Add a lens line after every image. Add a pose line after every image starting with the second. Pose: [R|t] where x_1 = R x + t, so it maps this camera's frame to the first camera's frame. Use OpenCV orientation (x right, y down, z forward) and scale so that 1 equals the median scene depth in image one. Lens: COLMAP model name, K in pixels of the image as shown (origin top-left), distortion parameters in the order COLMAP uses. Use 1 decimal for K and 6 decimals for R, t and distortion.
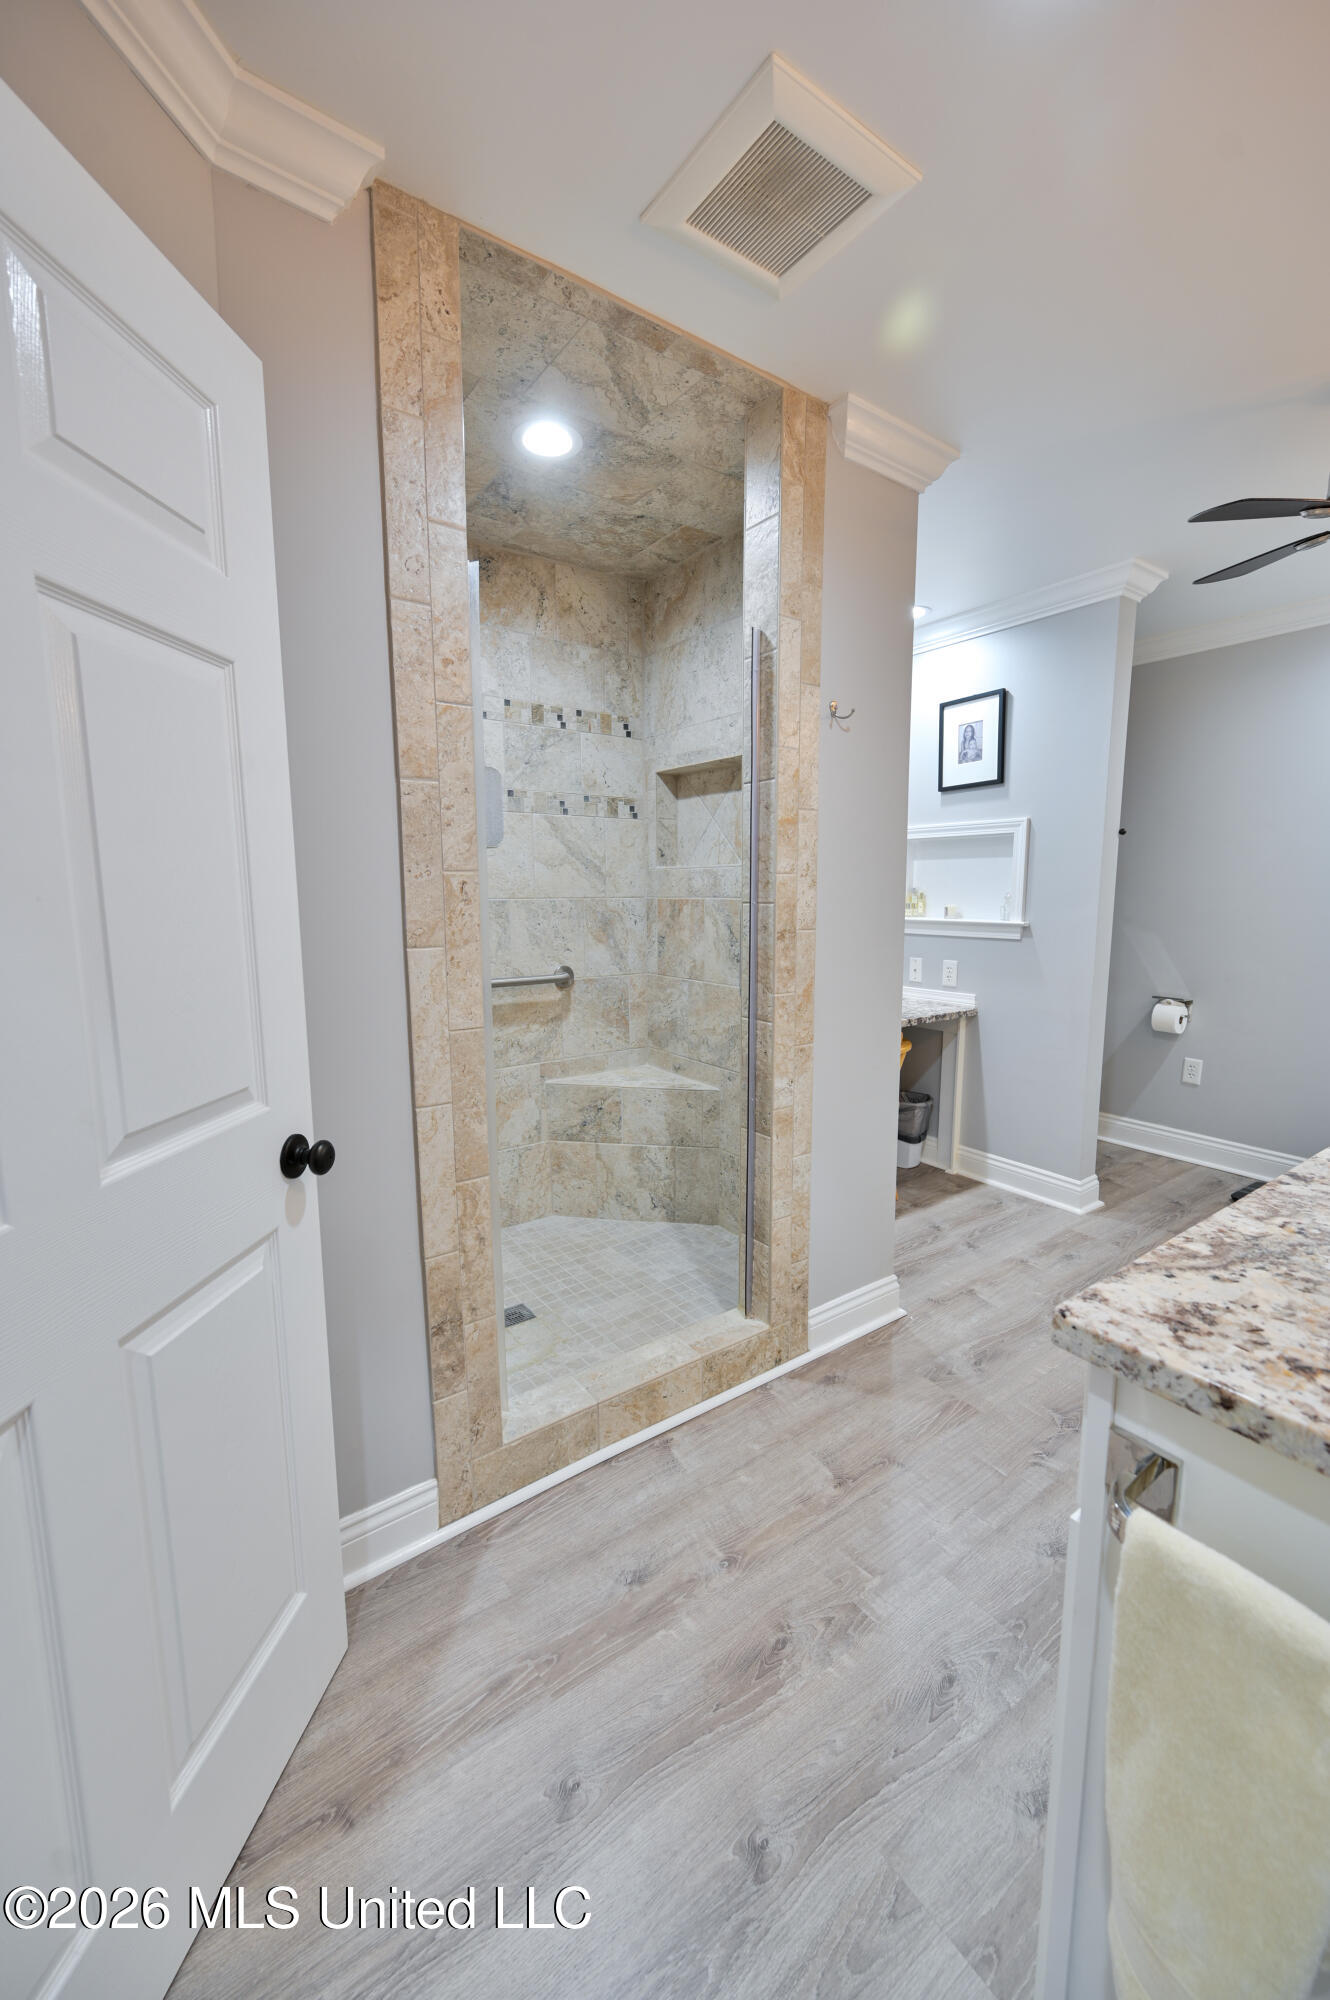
lens RADIAL K [[785.0, 0, 665.0], [0, 785.0, 1000.0], [0, 0, 1]] dist [-0.000609, 0.000198]
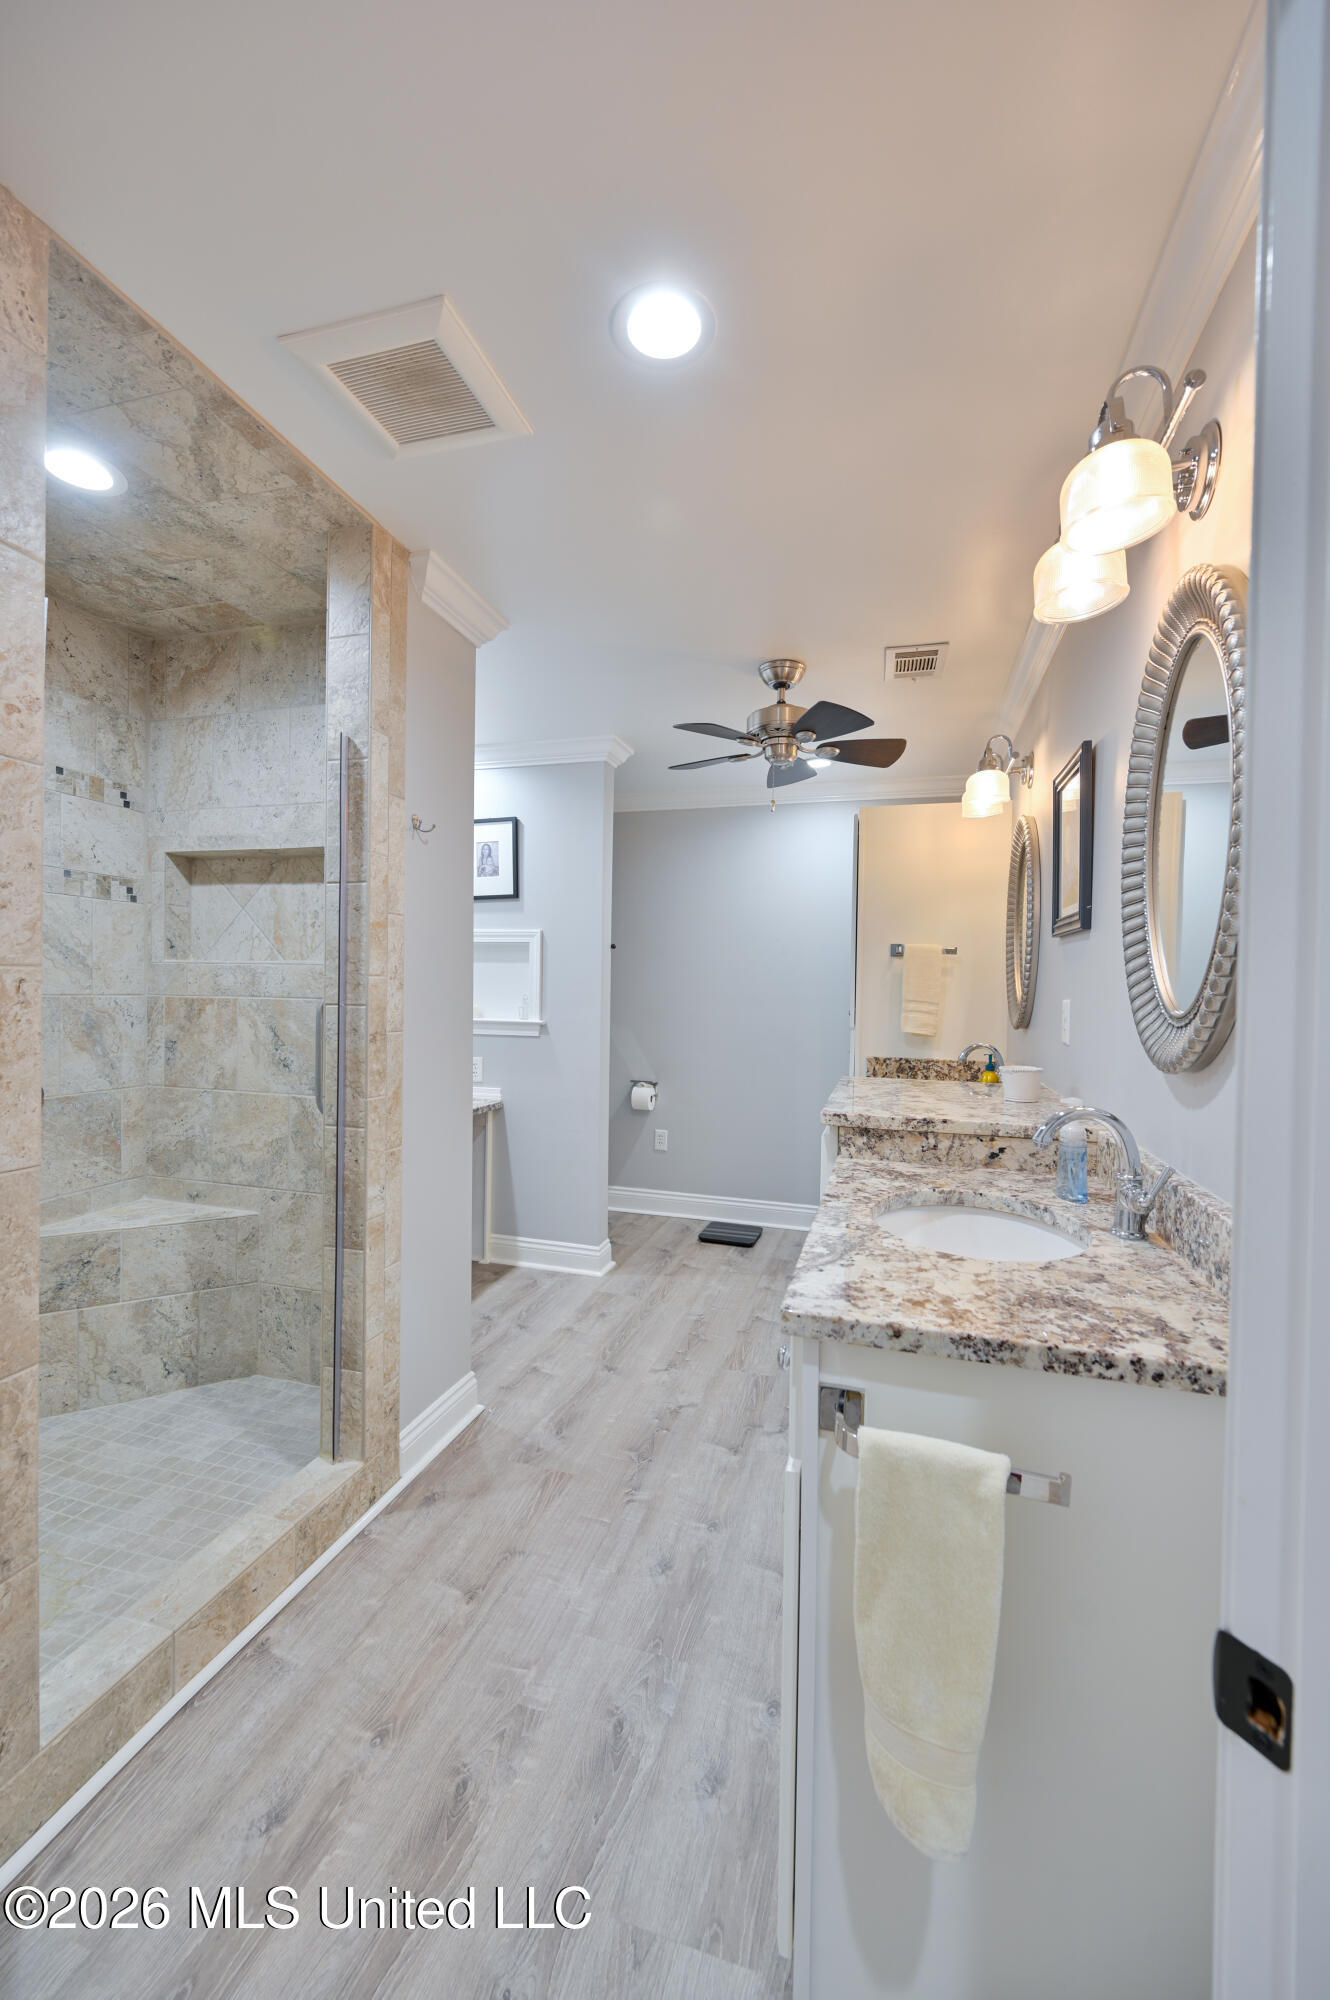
lens RADIAL K [[798.4, 0, 665.0], [0, 798.4, 1000.0], [0, 0, 1]] dist [0.003507, 0.000819]
pose [[0.786350, 0.008495, 0.617723, -0.134386], [0.066787, 0.992876, -0.098674, -0.004558], [-0.614161, 0.118848, 0.780180, -0.008247]]
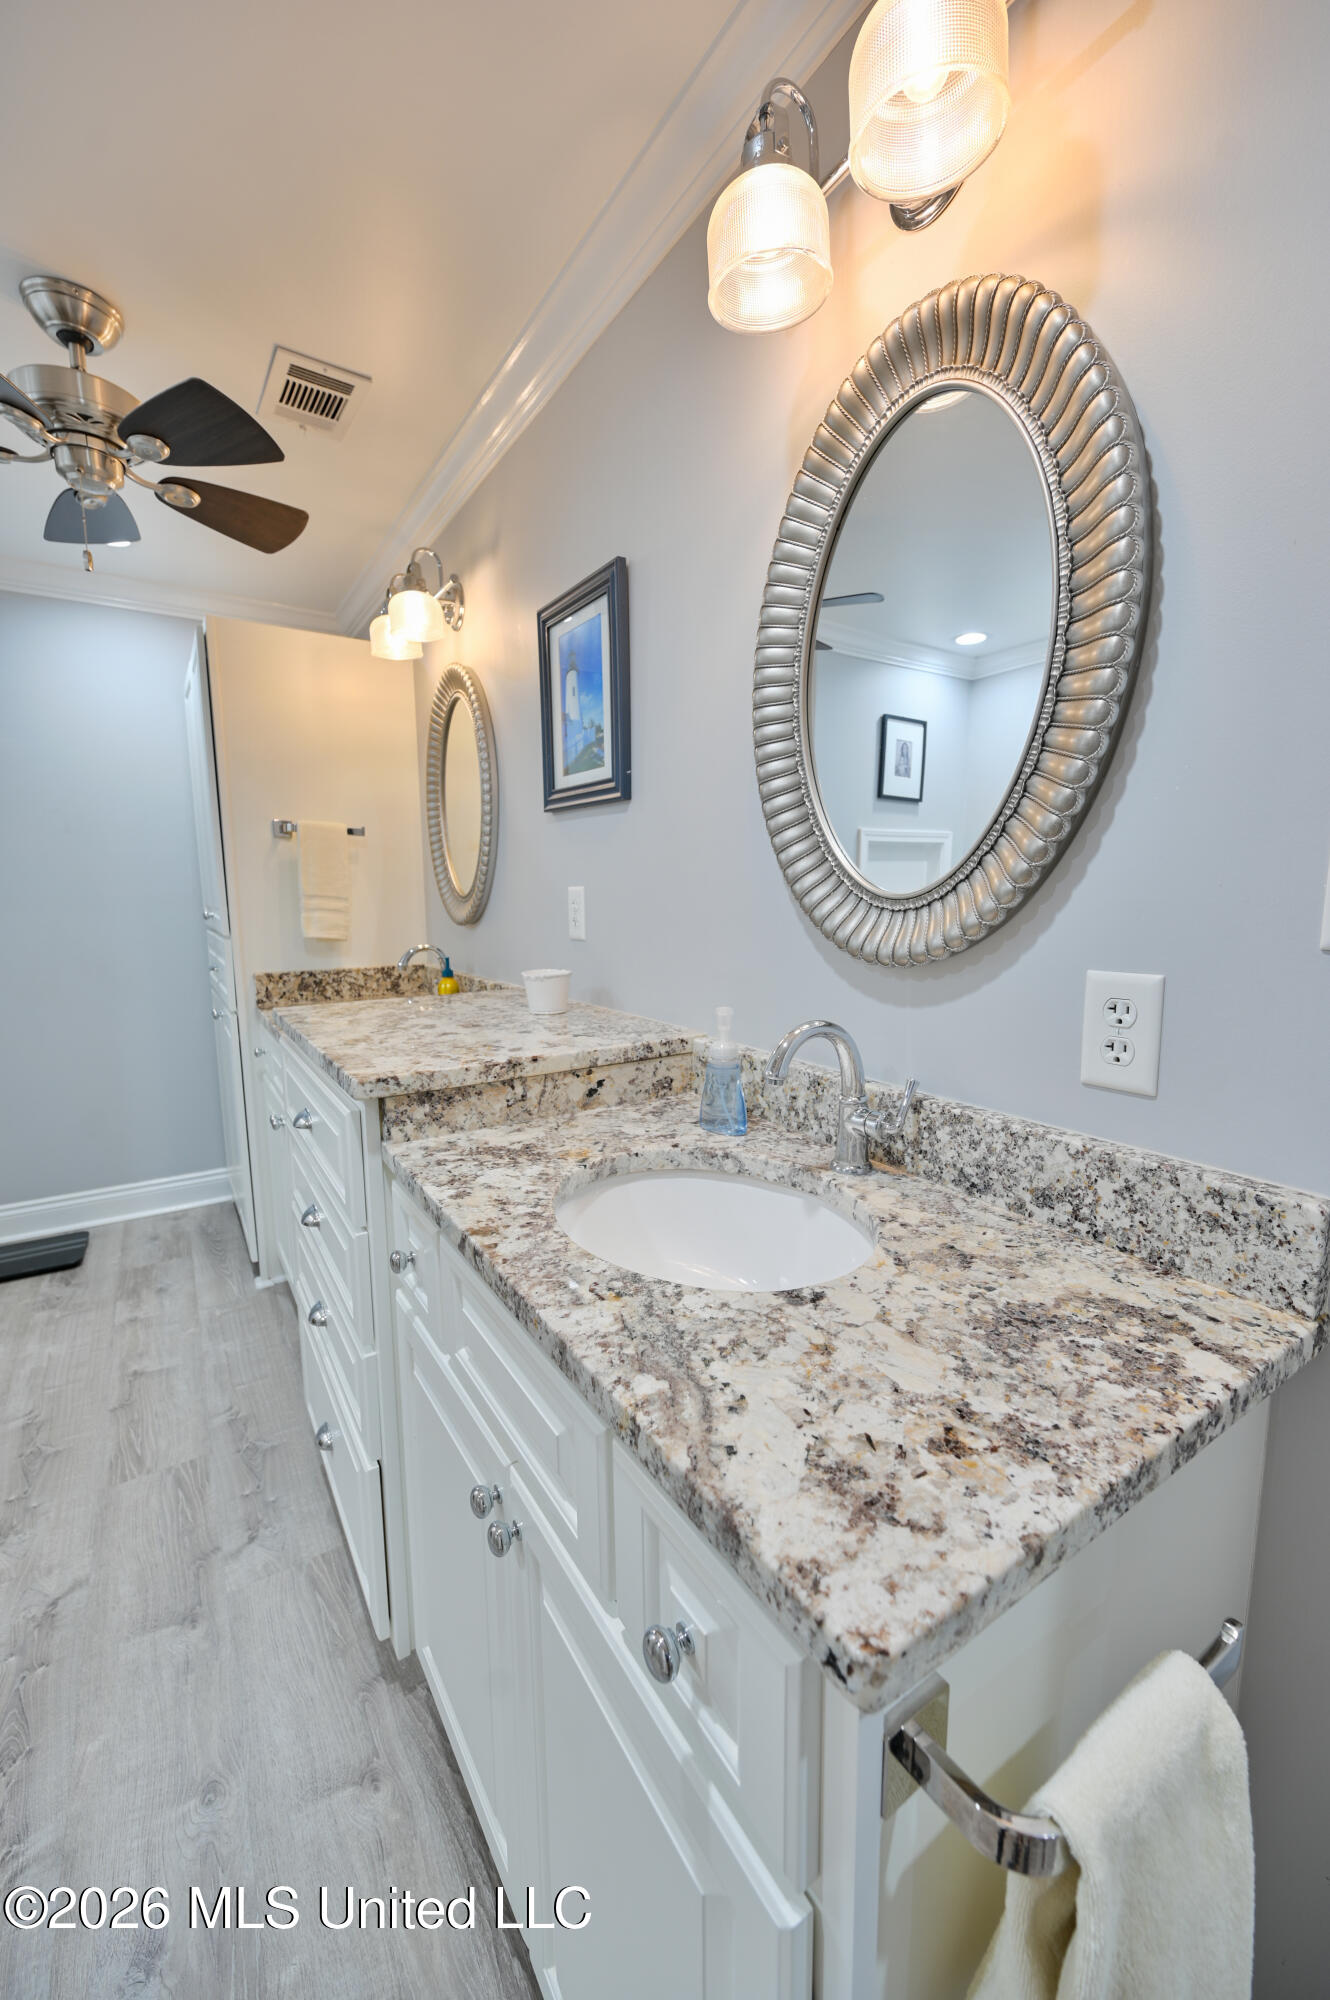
lens RADIAL K [[785.0, 0, 665.0], [0, 785.0, 1000.0], [0, 0, 1]] dist [-0.000609, 0.000198]
pose [[0.043339, -0.136933, 0.989632, 0.002706], [0.146461, 0.980731, 0.129287, -0.036978], [-0.988267, 0.139339, 0.062559, 0.260126]]
